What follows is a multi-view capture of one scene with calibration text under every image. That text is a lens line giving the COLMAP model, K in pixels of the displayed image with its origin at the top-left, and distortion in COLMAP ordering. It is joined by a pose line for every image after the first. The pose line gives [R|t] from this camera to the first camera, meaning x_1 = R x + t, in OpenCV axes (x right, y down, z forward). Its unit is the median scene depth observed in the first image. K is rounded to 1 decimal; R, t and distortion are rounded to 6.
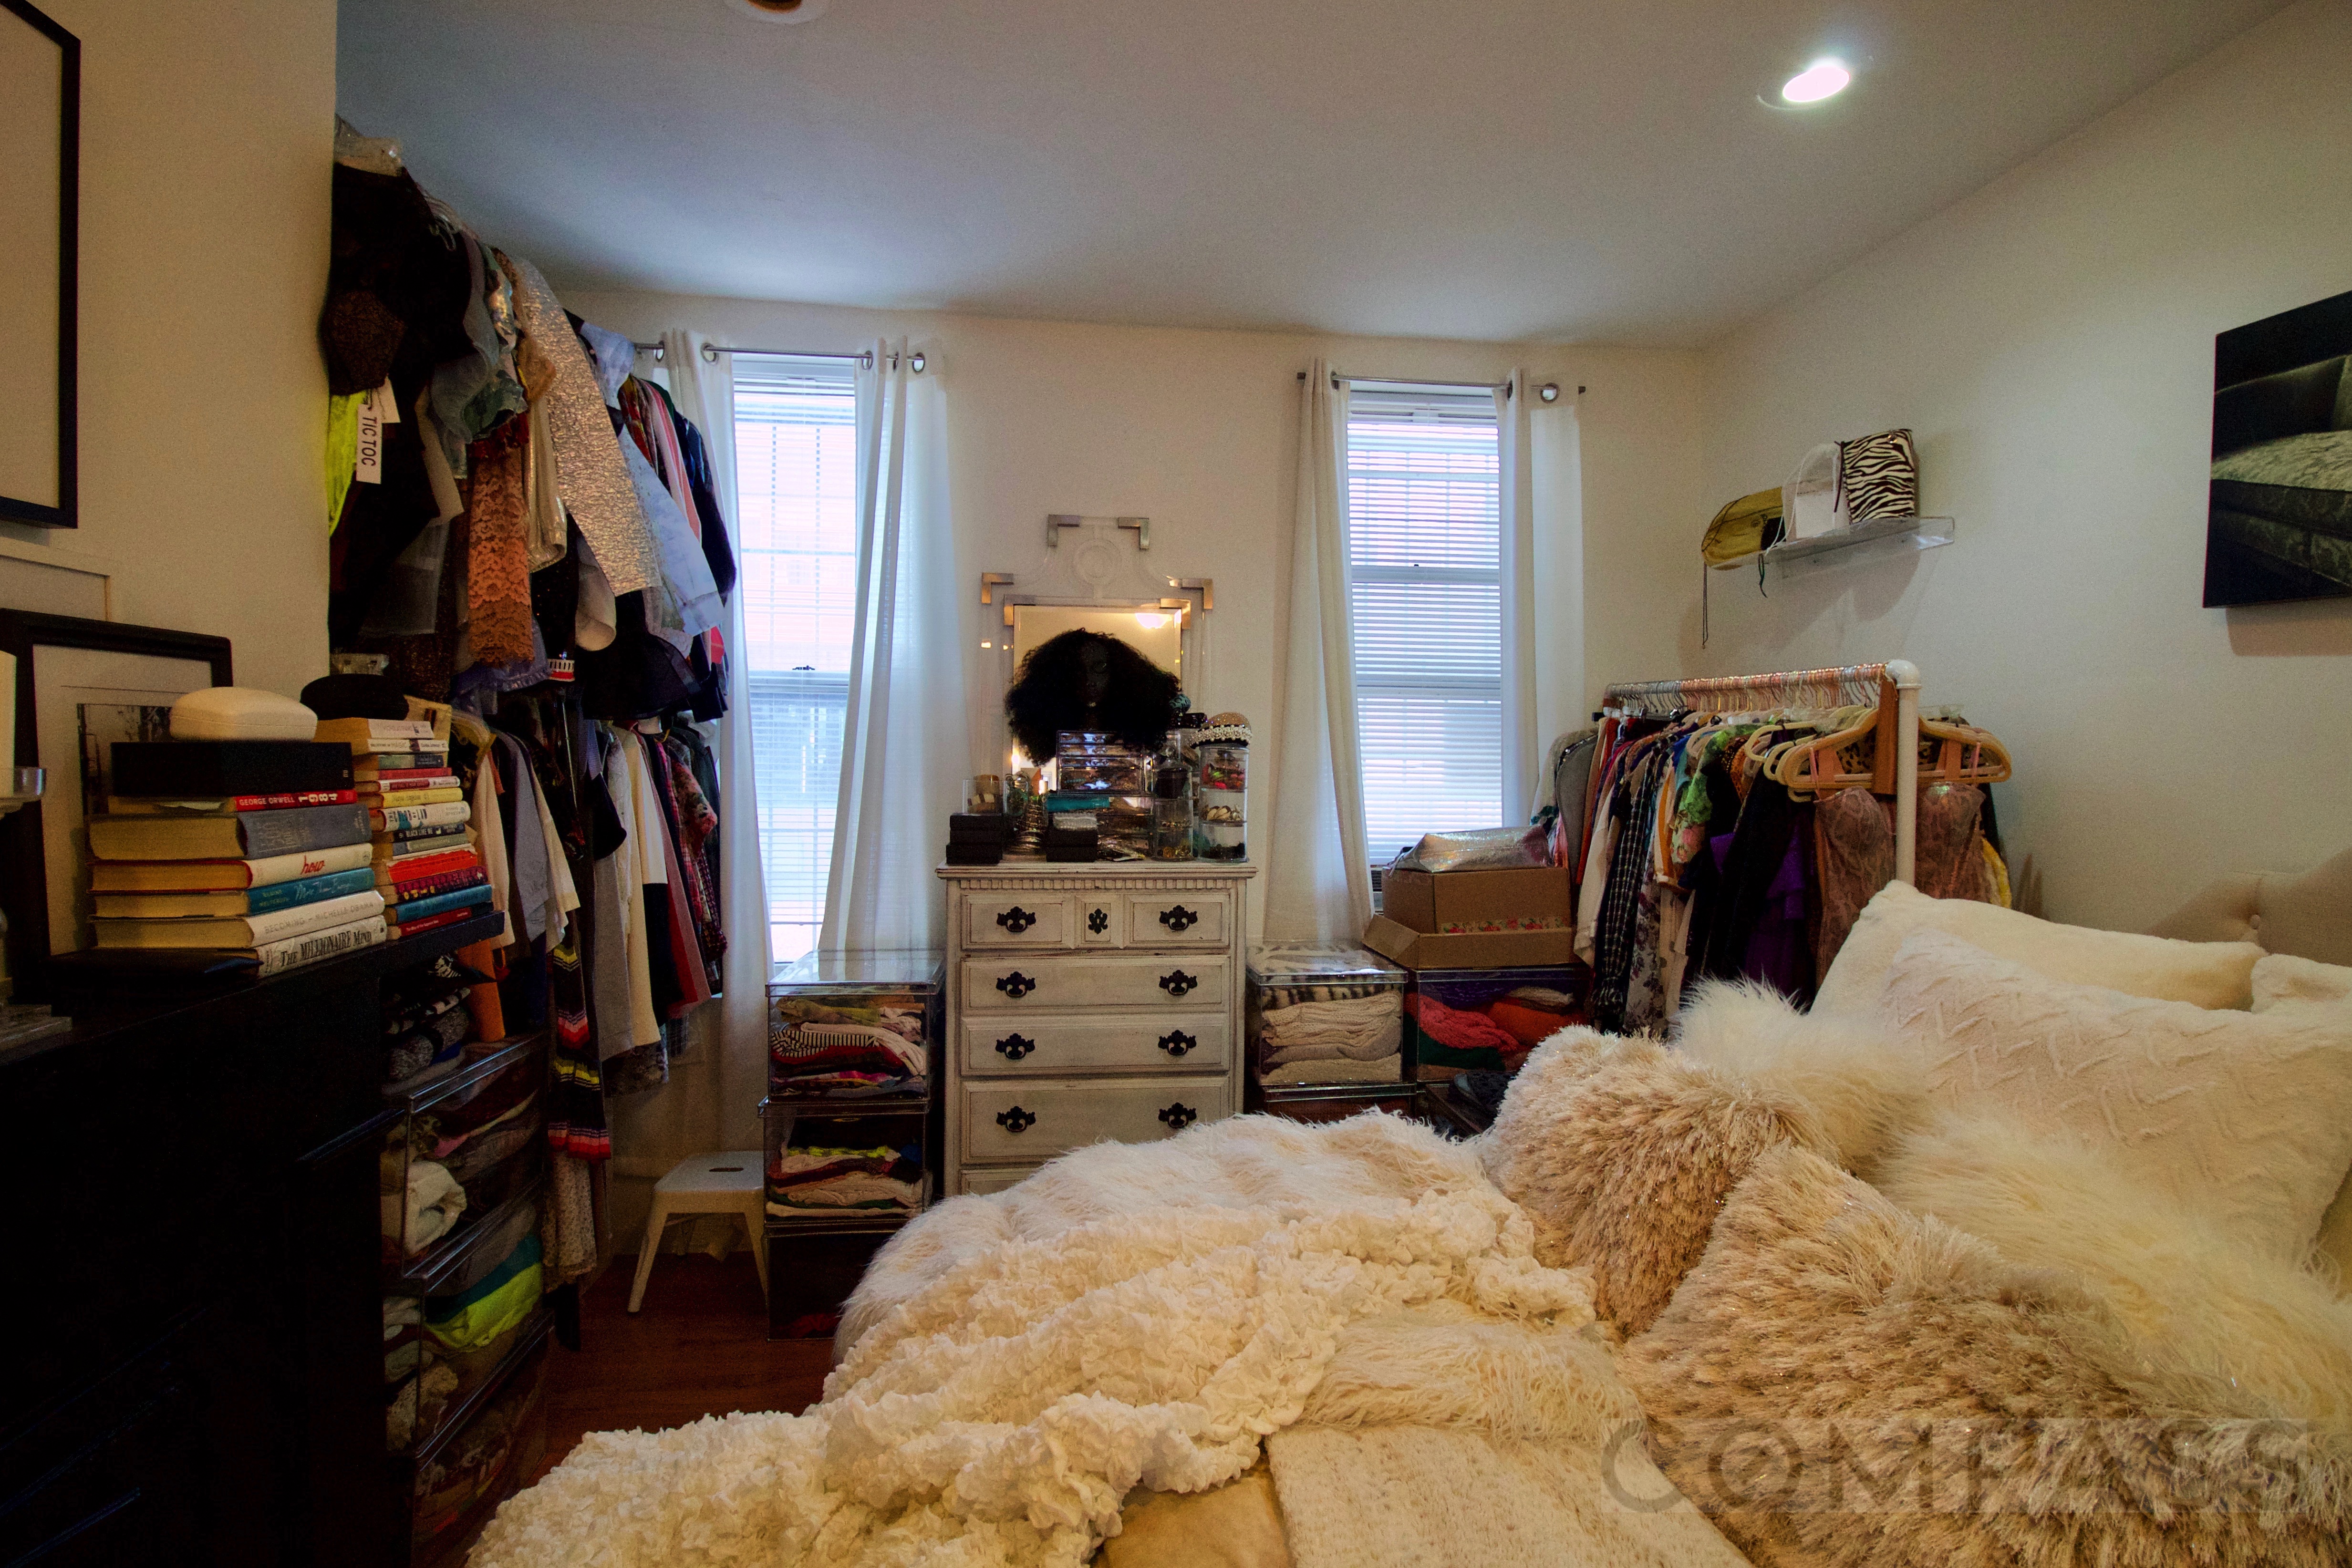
lens RADIAL K [[1091.2, 0, 1184.6], [0, 1091.2, 758.3], [0, 0, 1]] dist [0.002290, -0.013616]
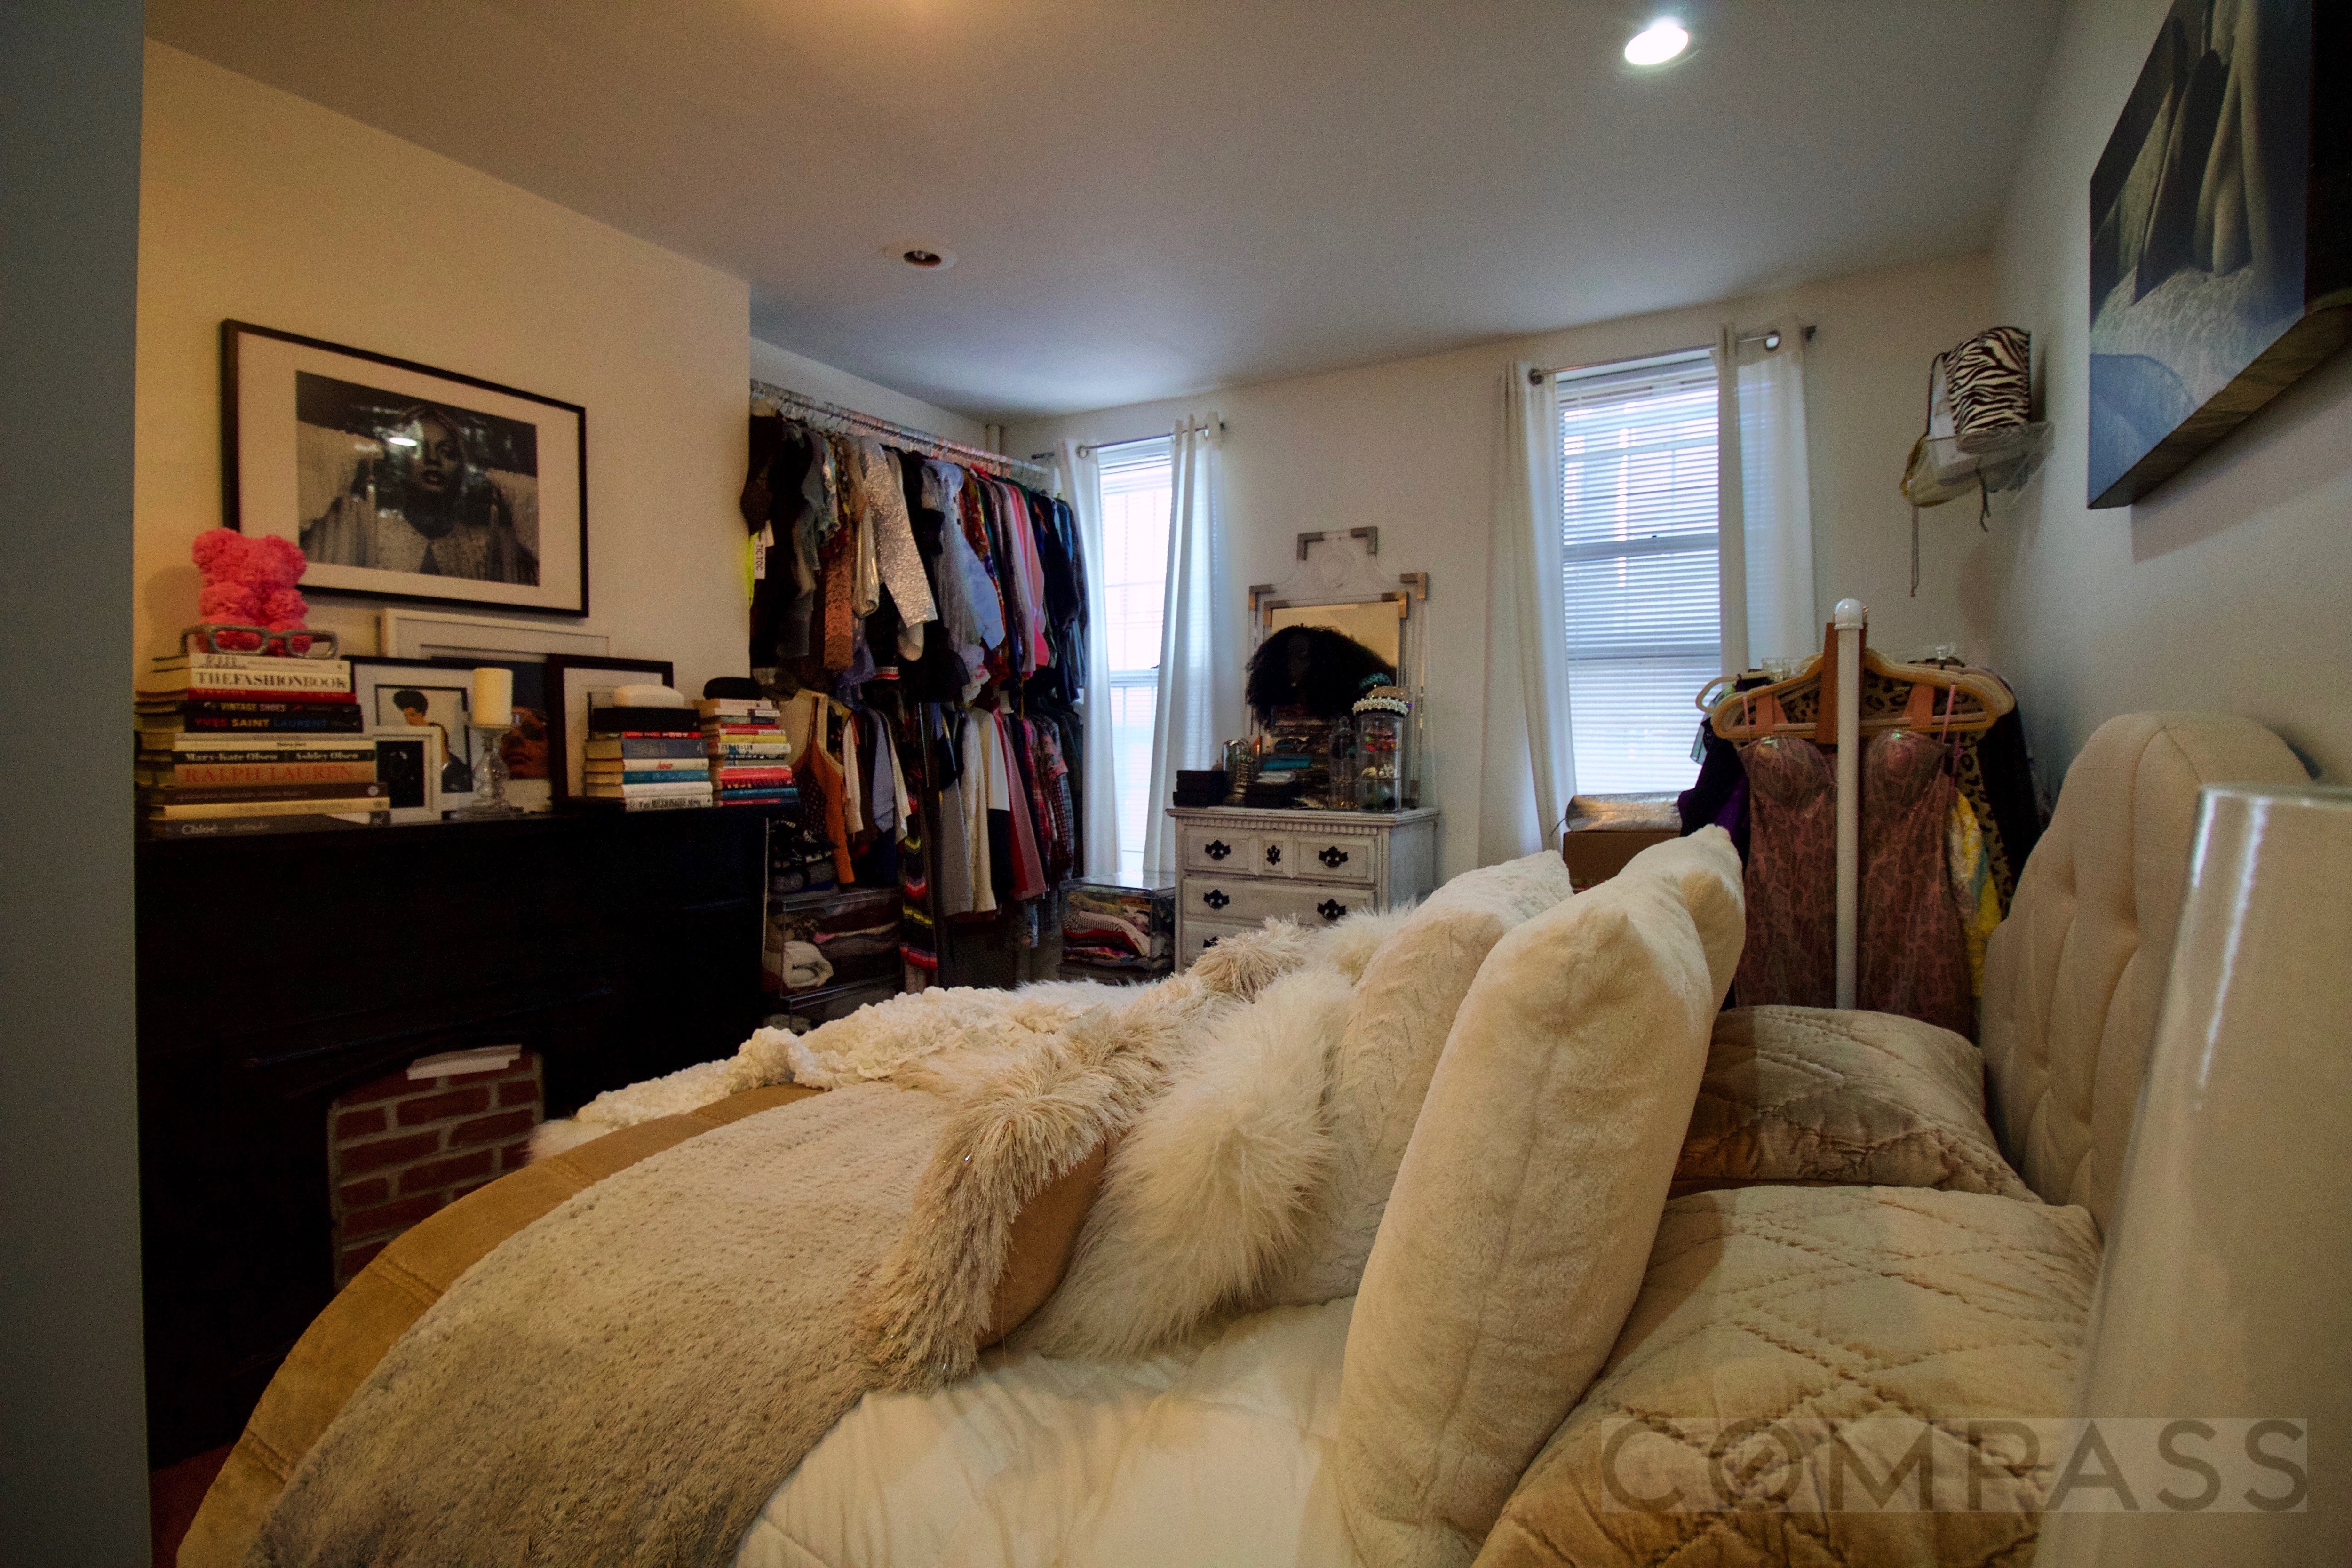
lens RADIAL K [[1036.3, 0, 1217.4], [0, 1036.3, 756.6], [0, 0, 1]] dist [0.002011, -0.010577]
pose [[0.818310, 0.002293, -0.574773, 0.567337], [-0.001565, 0.999997, 0.001761, 0.033730], [0.574775, -0.000542, 0.818311, -0.023213]]
